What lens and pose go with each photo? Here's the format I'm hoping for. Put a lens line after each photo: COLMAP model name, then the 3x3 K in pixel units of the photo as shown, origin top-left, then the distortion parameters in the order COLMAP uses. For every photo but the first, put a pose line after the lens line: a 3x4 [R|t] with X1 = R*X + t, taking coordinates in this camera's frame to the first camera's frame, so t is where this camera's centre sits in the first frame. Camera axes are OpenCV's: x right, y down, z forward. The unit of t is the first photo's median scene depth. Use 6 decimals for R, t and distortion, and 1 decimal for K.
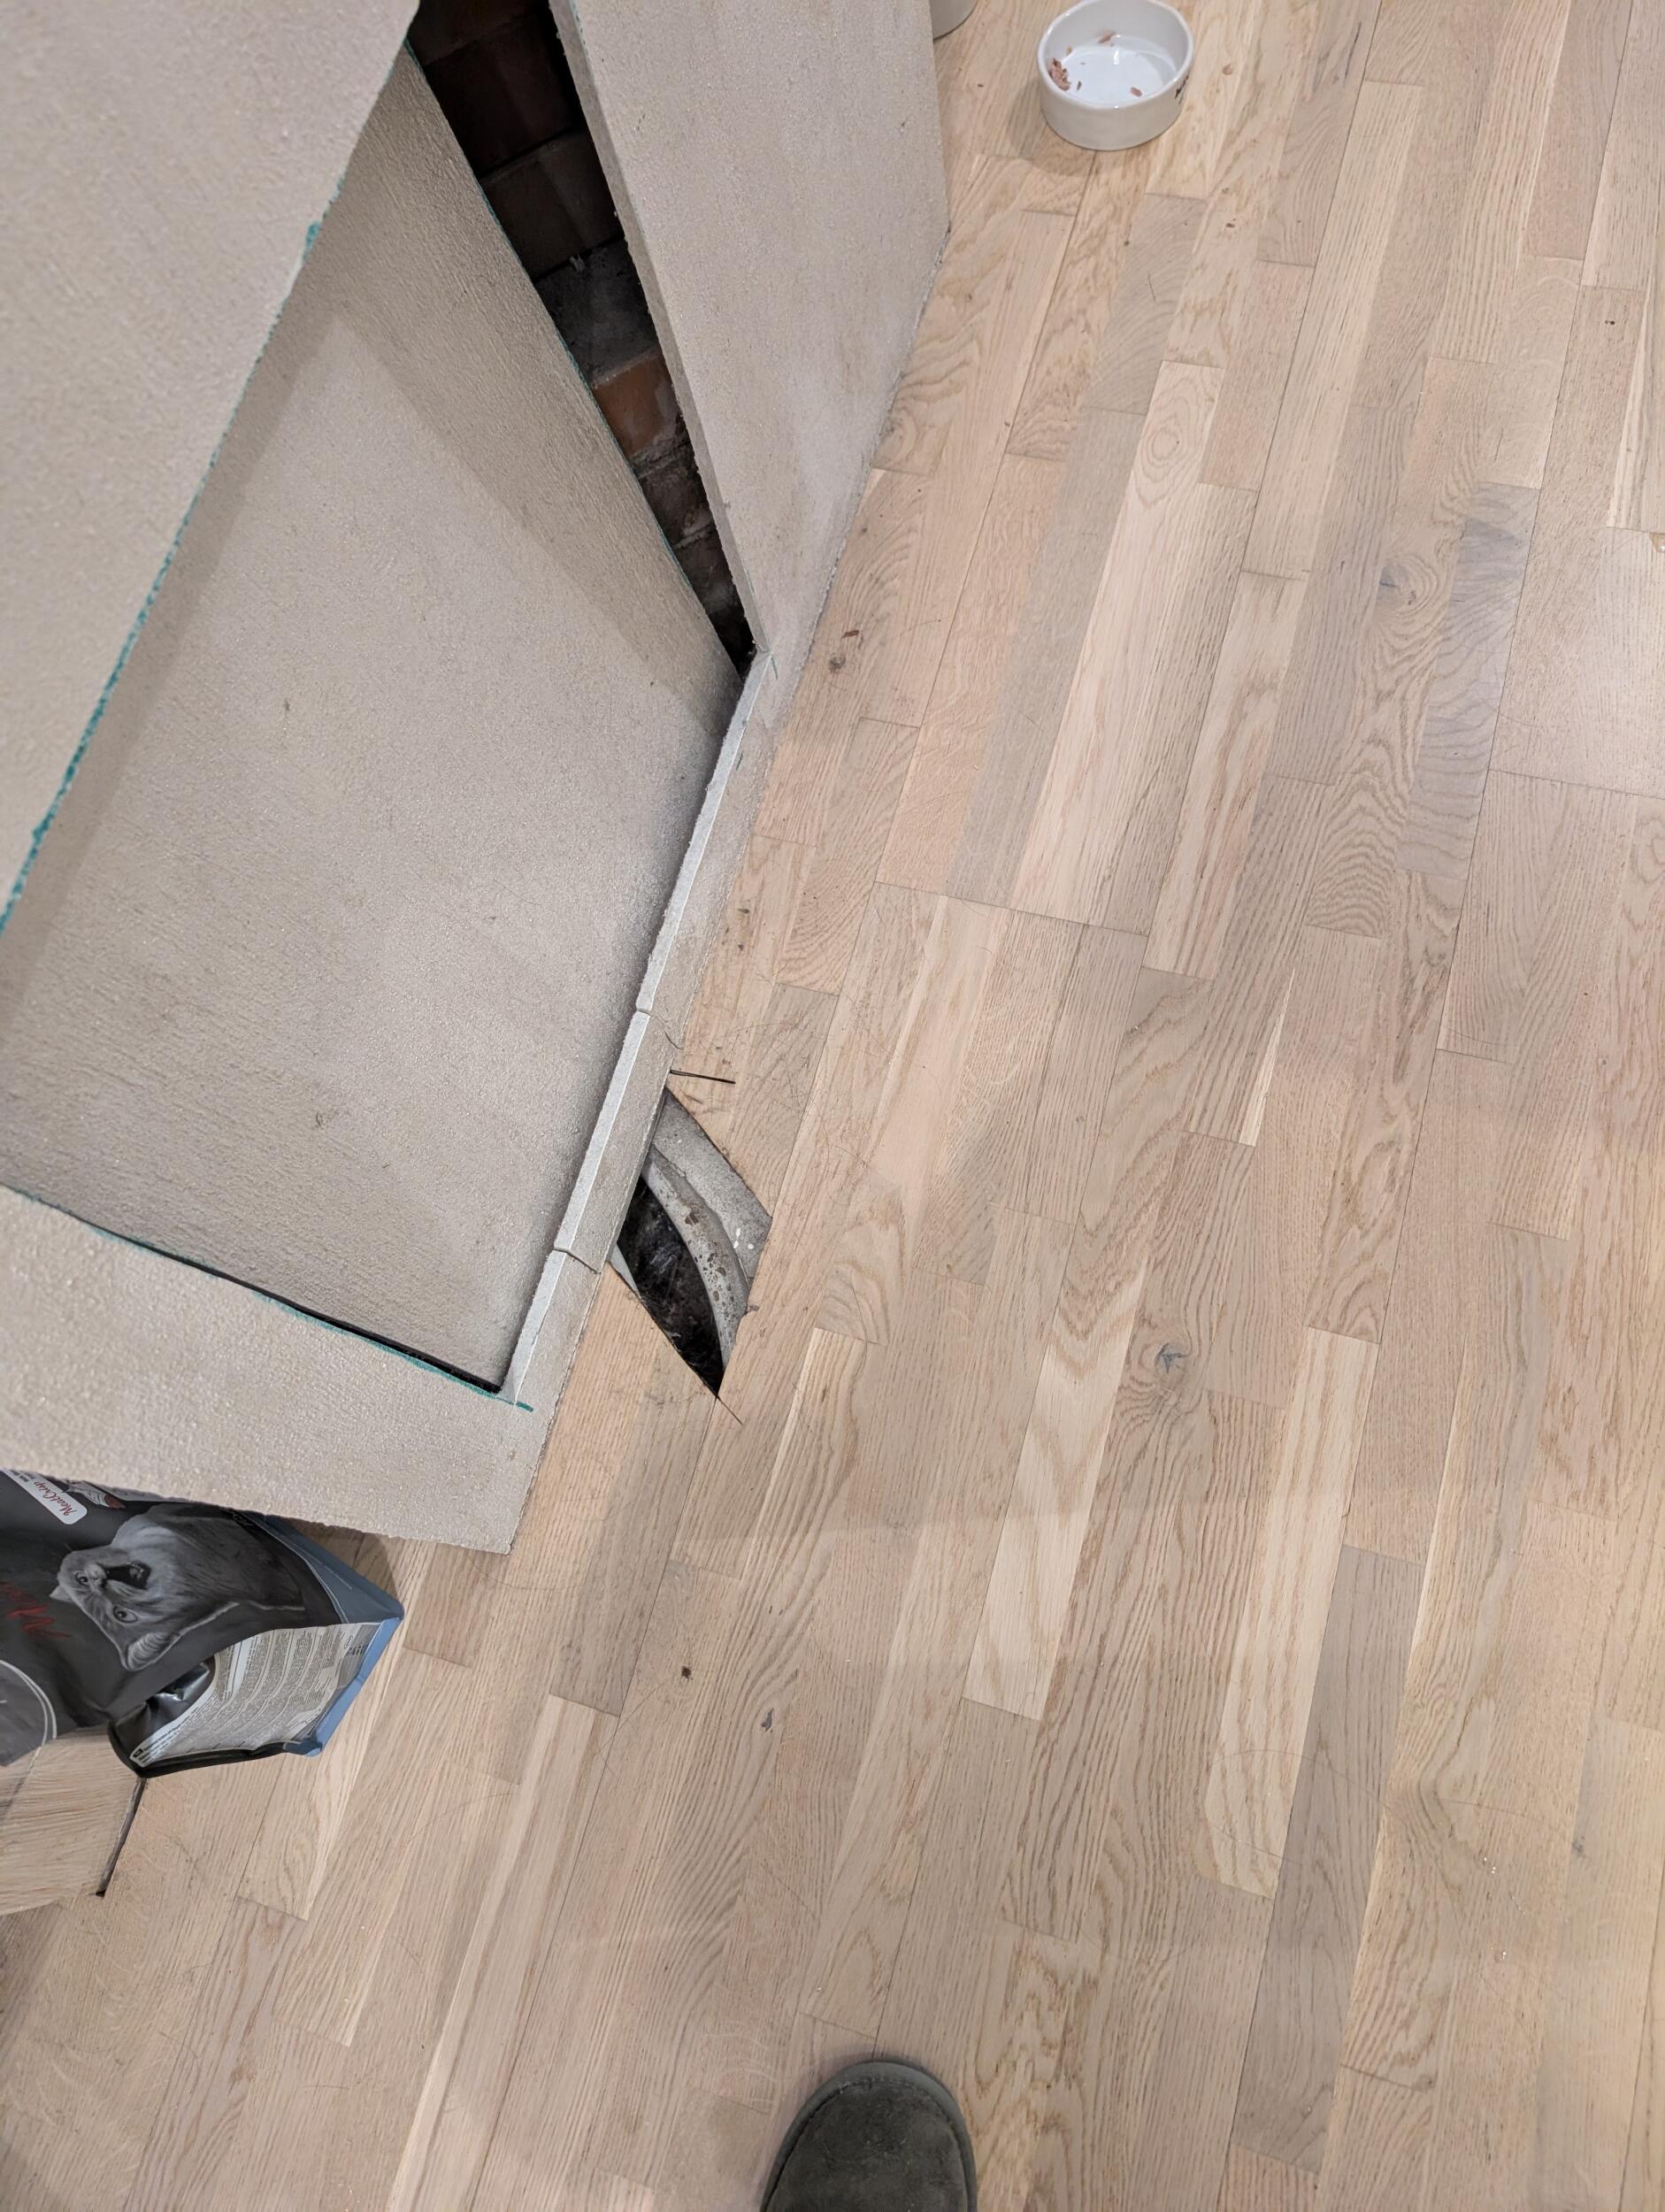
lens RADIAL K [[1588.6, 0, 837.2], [0, 1588.6, 1105.5], [0, 0, 1]] dist [0.012443, -0.010373]
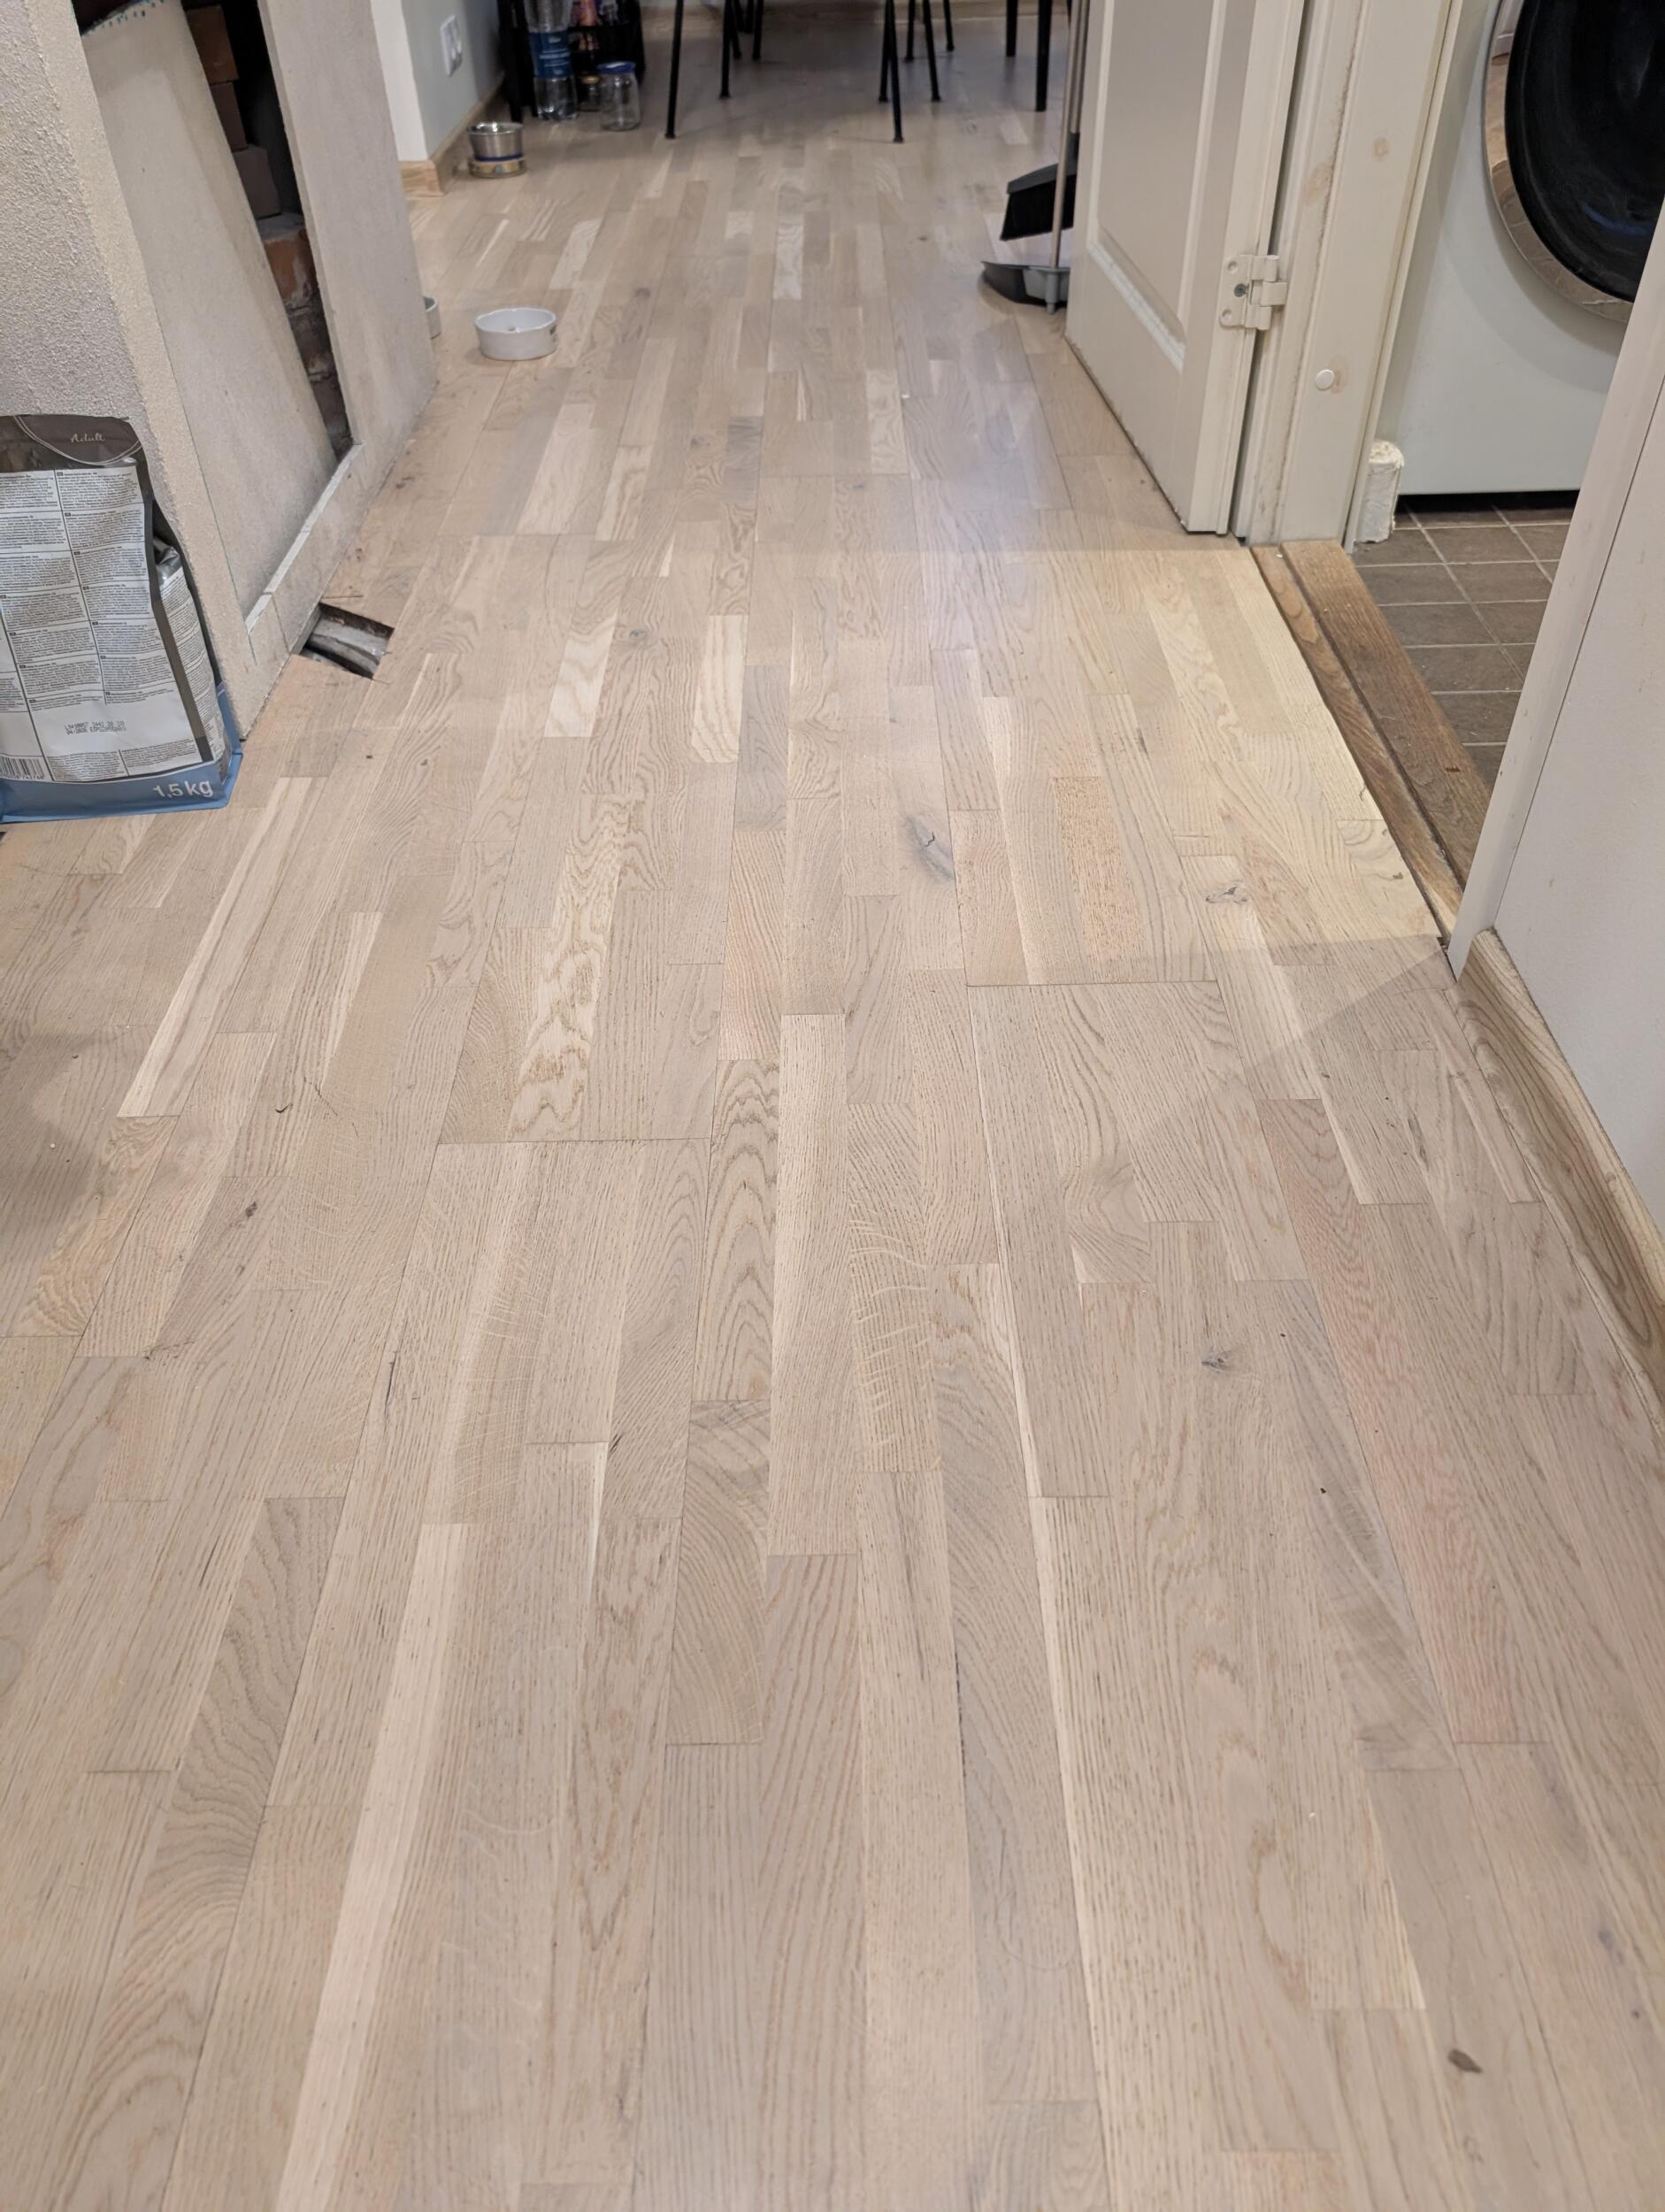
lens RADIAL K [[1588.6, 0, 830.8], [0, 1588.6, 1107.4], [0, 0, 1]] dist [0.012443, -0.010373]
pose [[0.954589, -0.116472, 0.274215, -0.128649], [0.240229, 0.845300, -0.477241, 1.494219], [-0.176209, 0.521443, 0.834894, -0.227762]]
